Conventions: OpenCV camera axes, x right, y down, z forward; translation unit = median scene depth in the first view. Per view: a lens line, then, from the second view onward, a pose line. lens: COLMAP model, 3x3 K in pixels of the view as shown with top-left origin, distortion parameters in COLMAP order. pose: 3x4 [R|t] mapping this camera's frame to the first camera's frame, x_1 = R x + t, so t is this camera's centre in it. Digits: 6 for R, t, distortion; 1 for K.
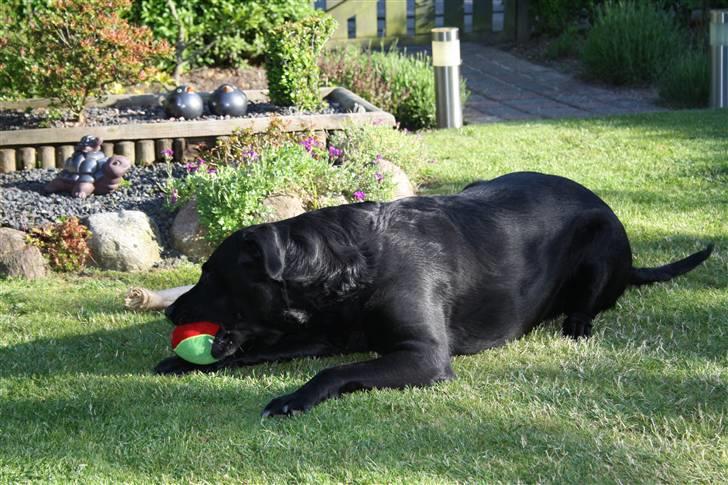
lens RADIAL K [[1769.1, 0, 364.0], [0, 1769.1, 242.5], [0, 0, 1]] dist [0.094748, 0.261703]
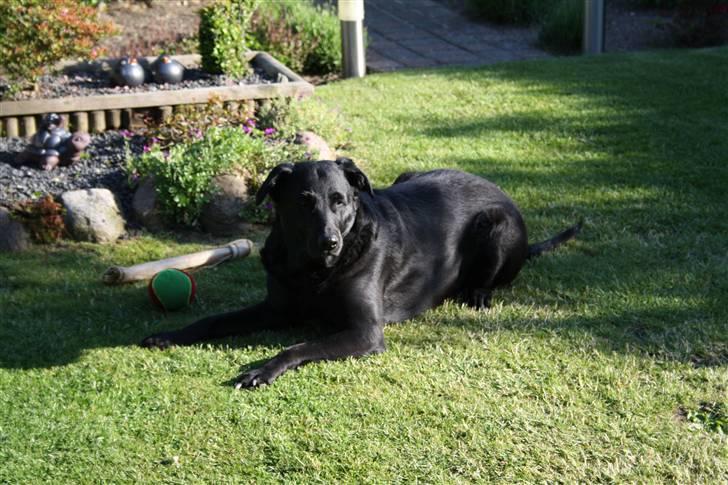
lens RADIAL K [[1769.1, 0, 364.0], [0, 1769.1, 242.5], [0, 0, 1]] dist [0.094748, 0.261703]
pose [[0.997122, -0.007943, 0.075390, -0.039095], [0.001134, 0.995948, 0.089924, -0.076448], [-0.075799, -0.089580, 0.993091, -0.155501]]
